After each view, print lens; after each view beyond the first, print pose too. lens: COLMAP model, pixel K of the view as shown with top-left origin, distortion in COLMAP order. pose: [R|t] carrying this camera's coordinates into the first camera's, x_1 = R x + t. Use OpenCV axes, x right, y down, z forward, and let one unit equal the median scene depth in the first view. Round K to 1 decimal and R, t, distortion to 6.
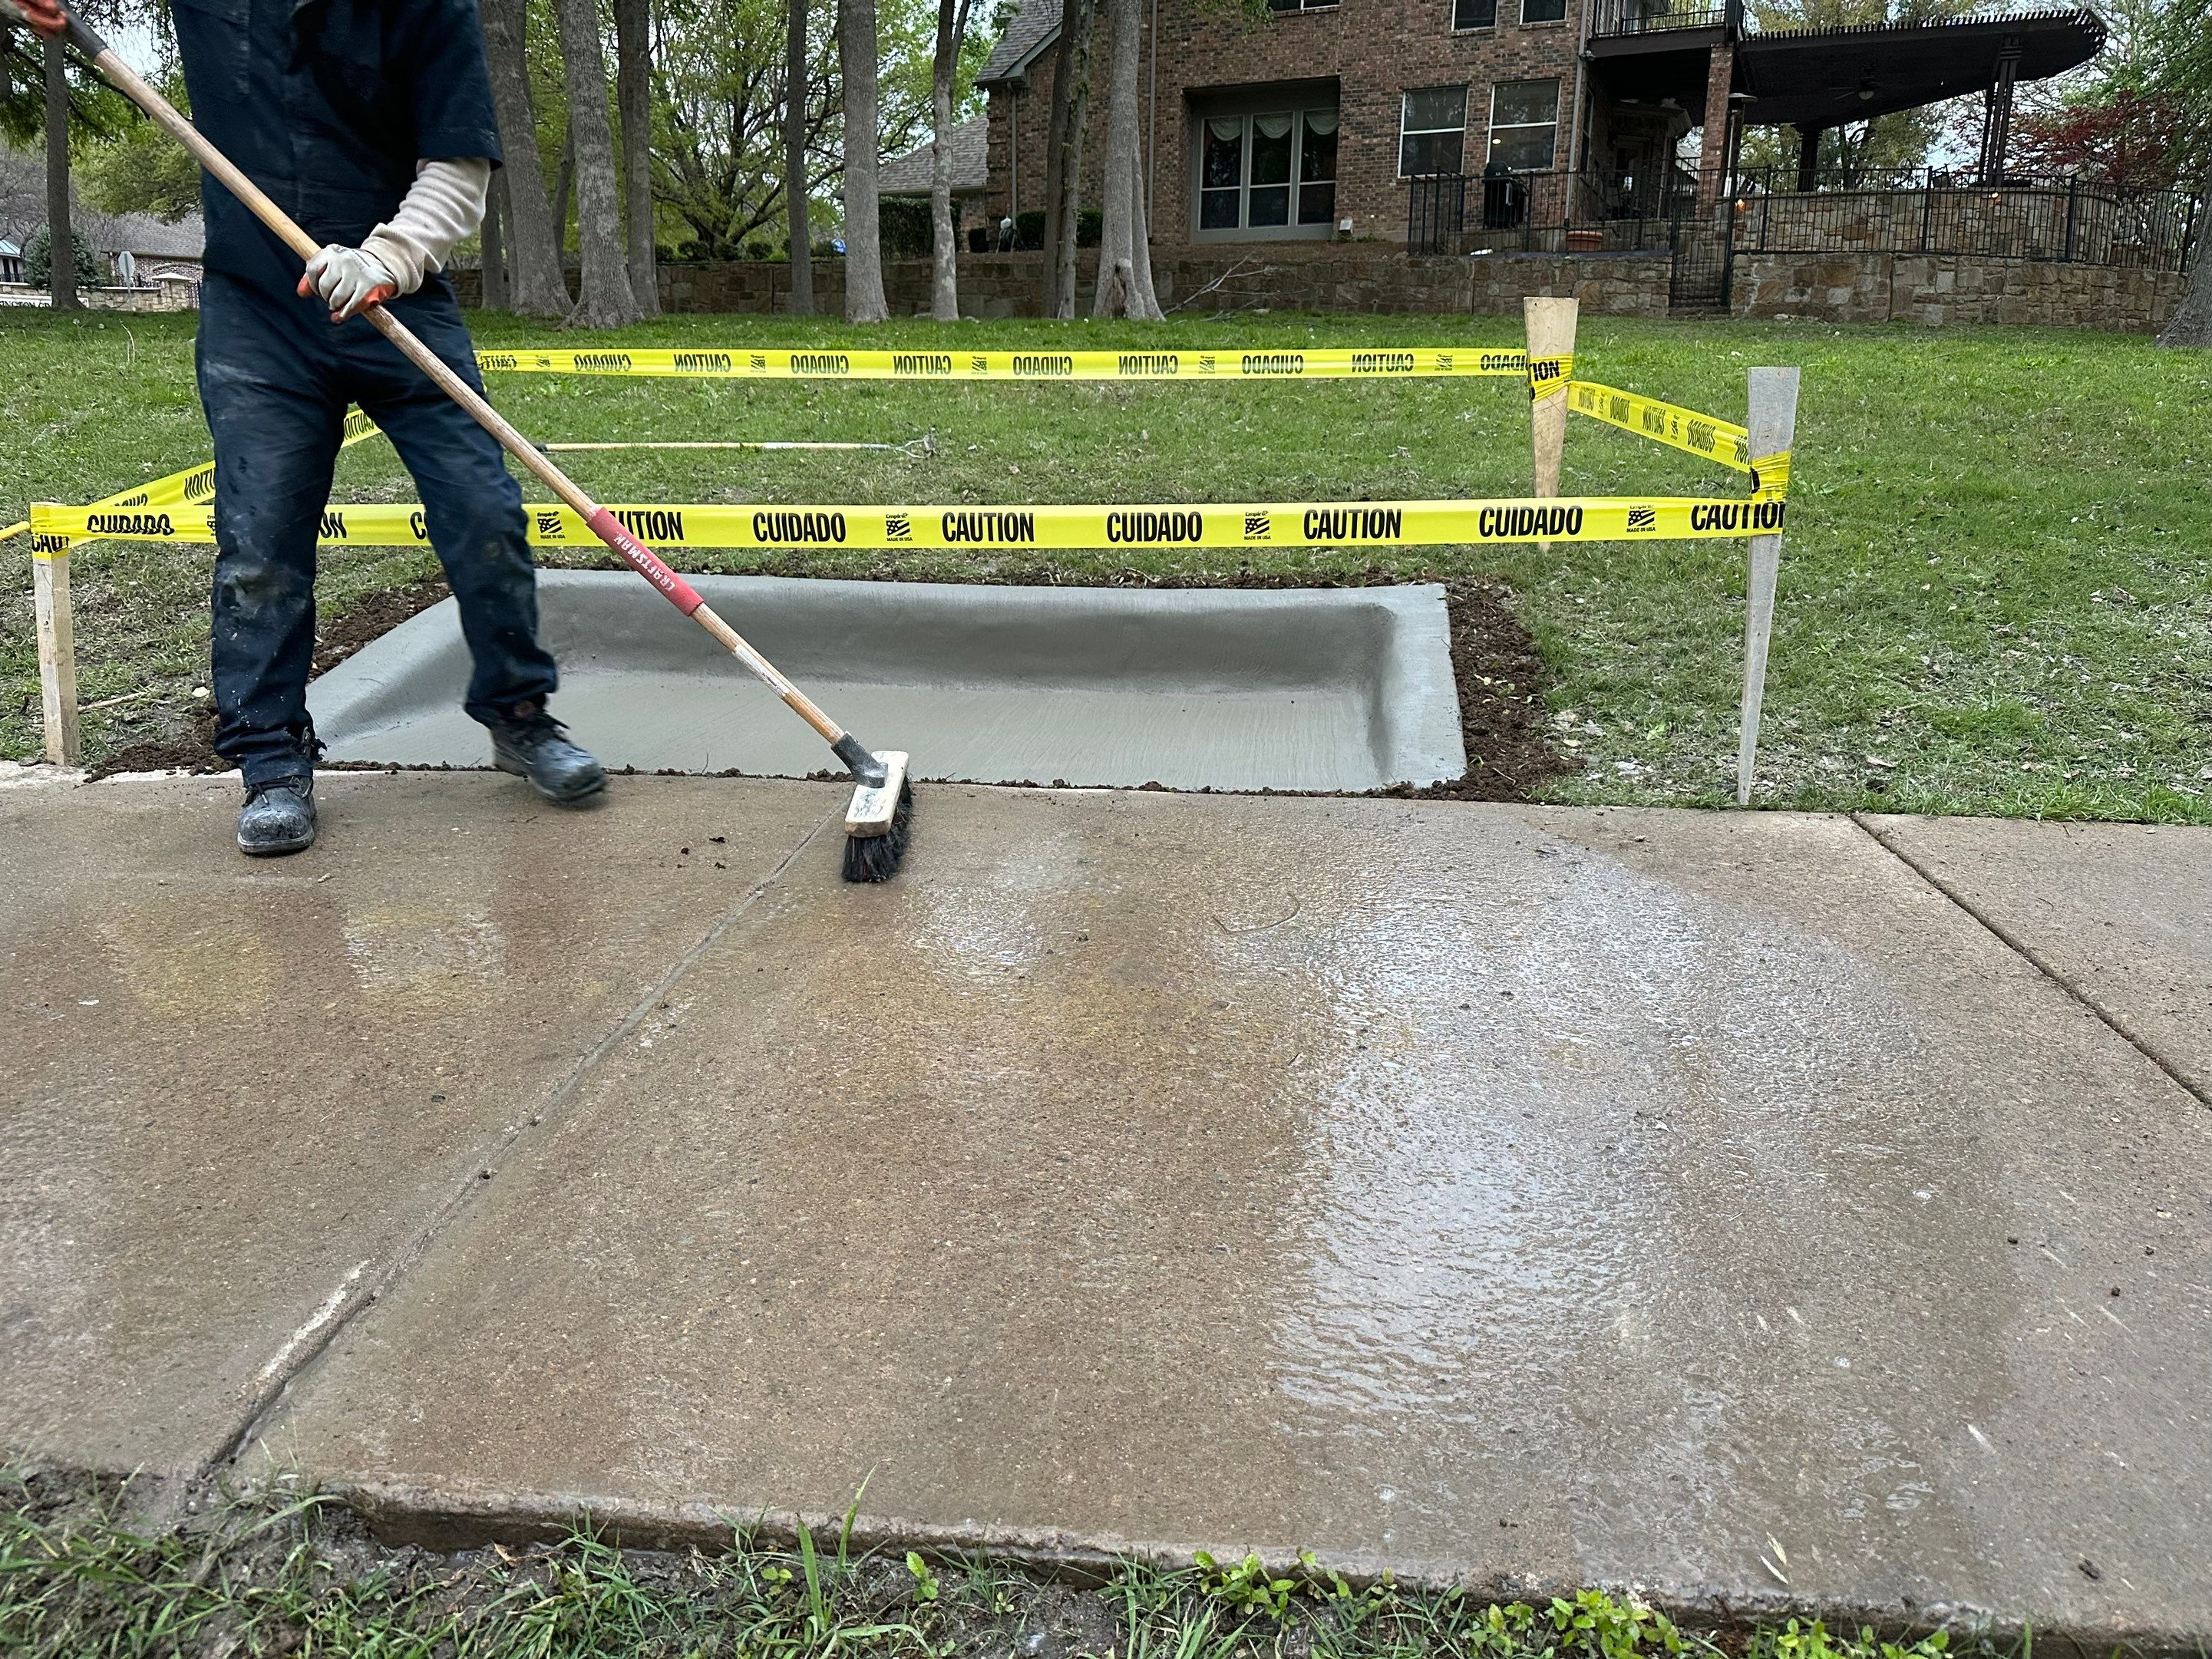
lens RADIAL K [[1649.5, 0, 1143.6], [0, 1649.5, 796.1], [0, 0, 1]] dist [0.103962, -0.172077]
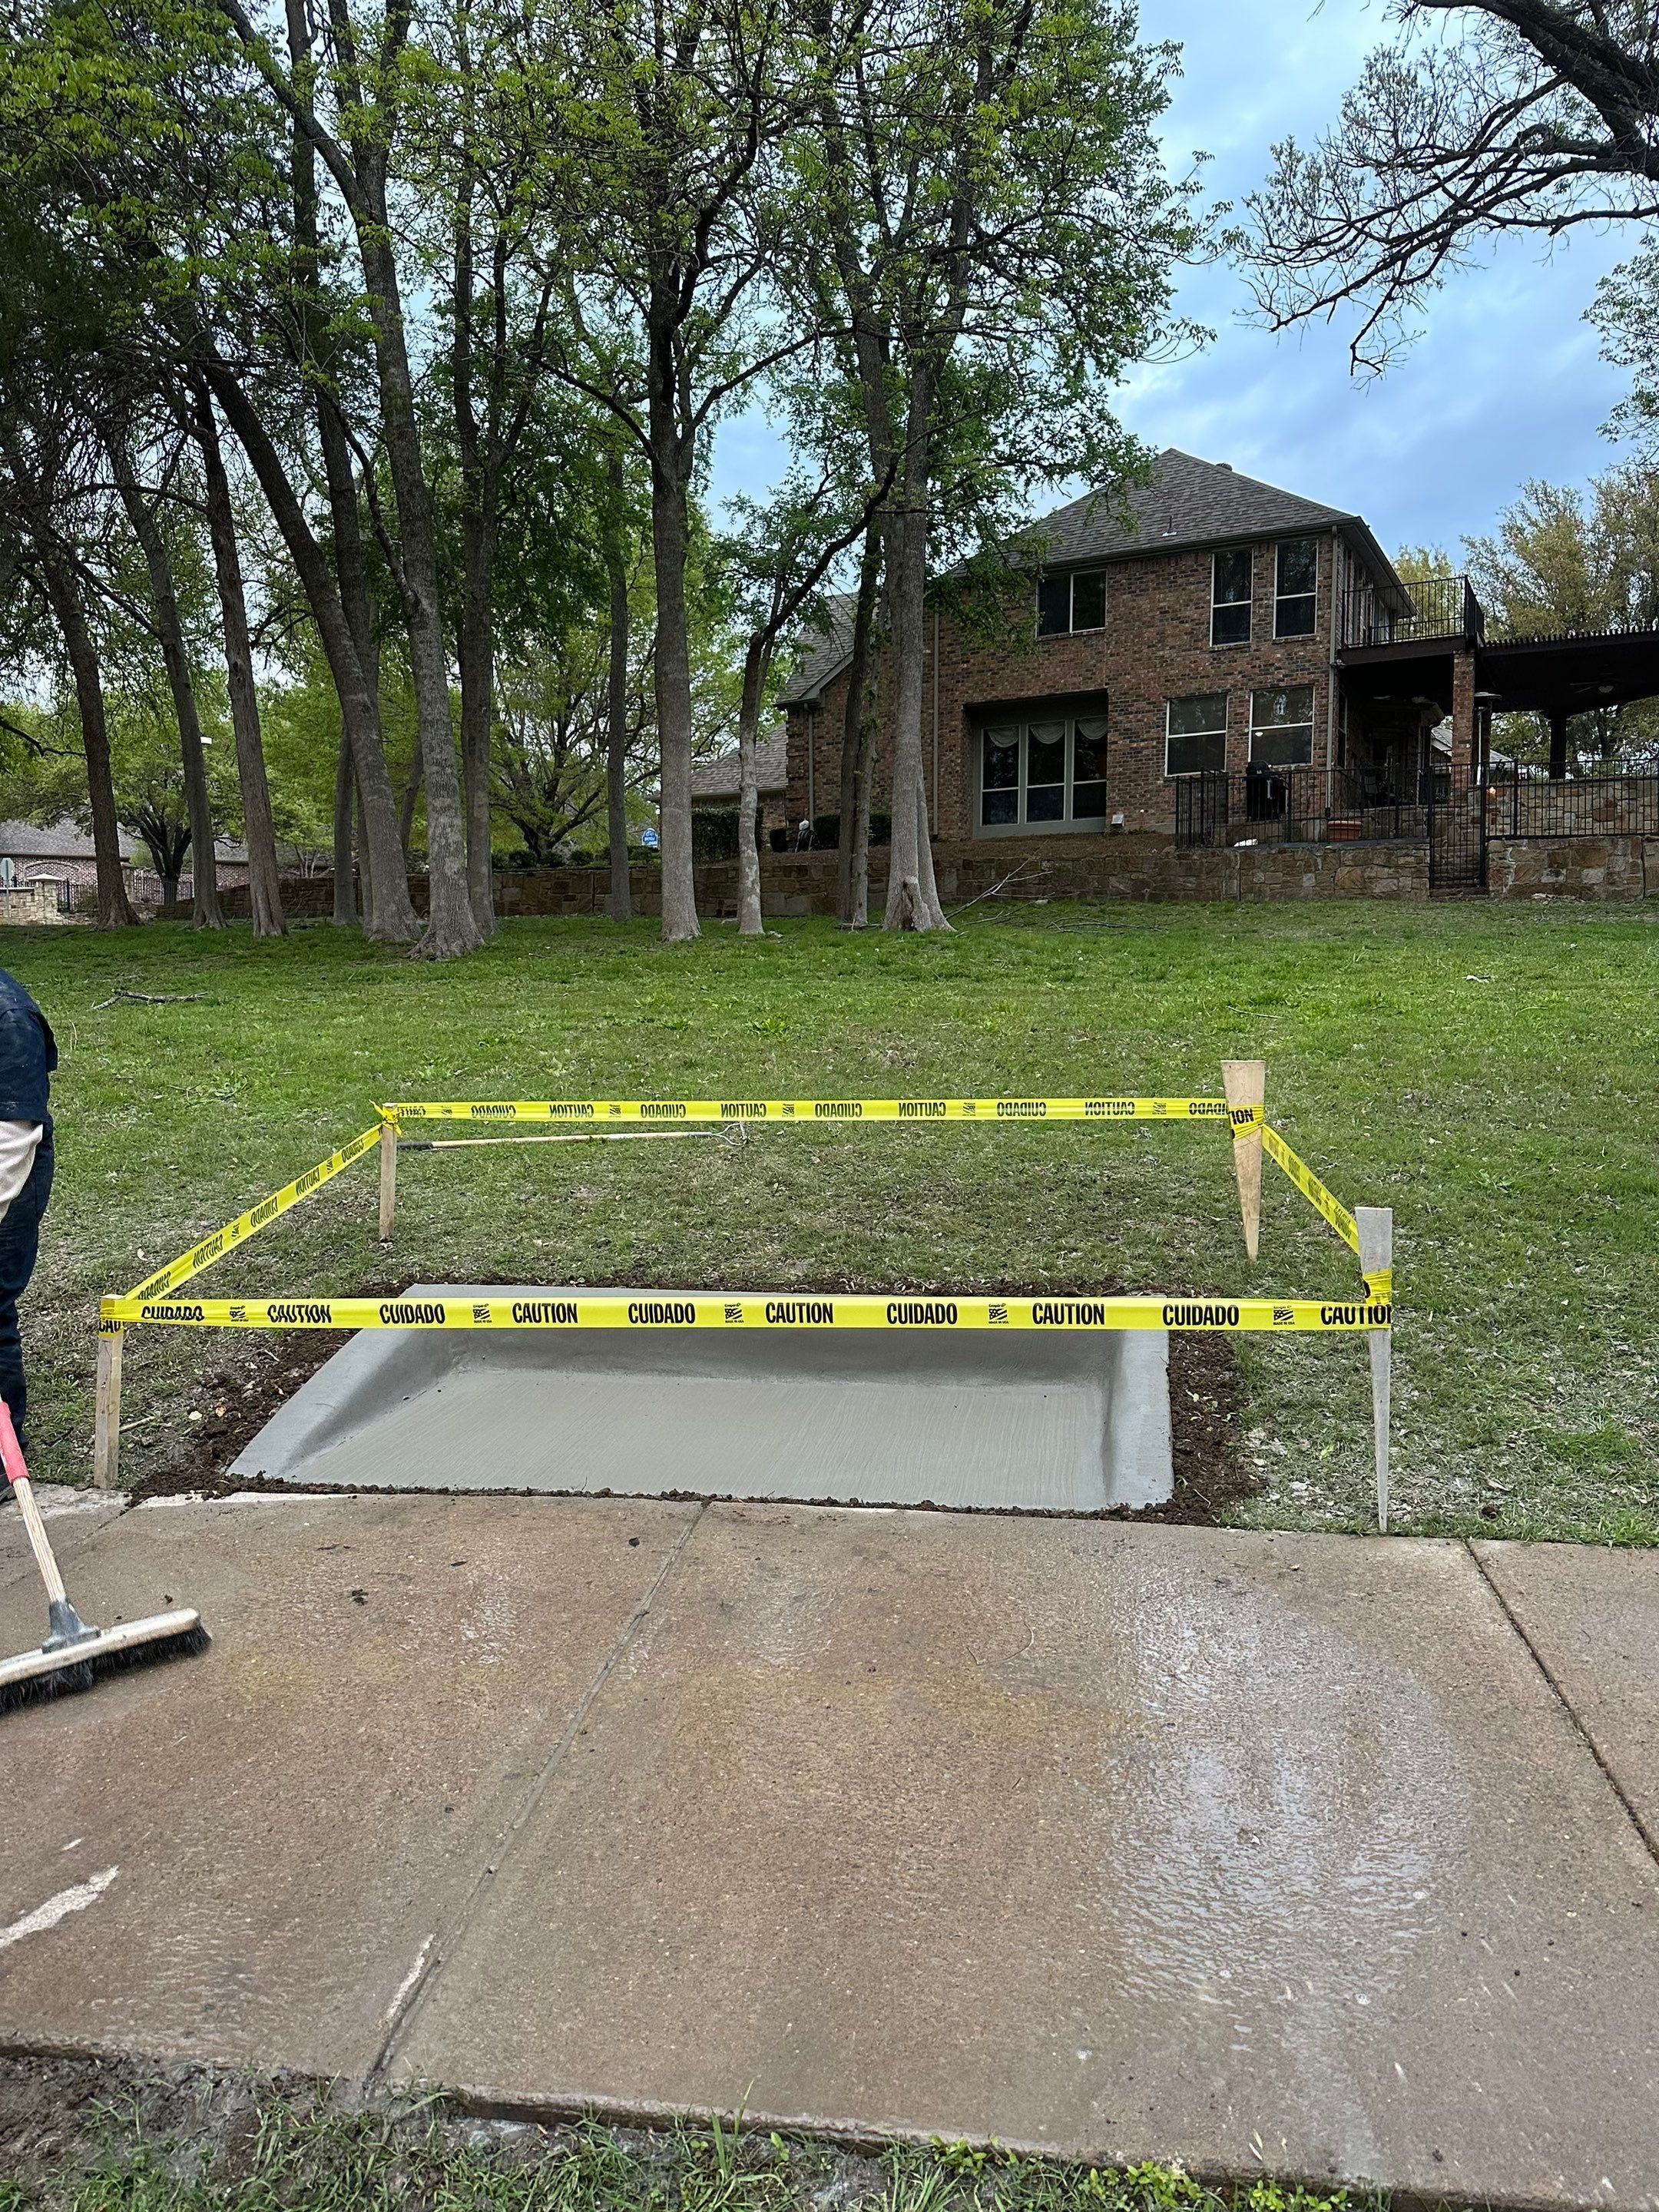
lens RADIAL K [[1589.7, 0, 829.5], [0, 1589.7, 1106.0], [0, 0, 1]] dist [0.068550, -0.096875]
pose [[0.997451, -0.023829, -0.067259, 0.021722], [0.013002, 0.987507, -0.157039, -0.124138], [0.070160, 0.155764, 0.985300, -0.295737]]
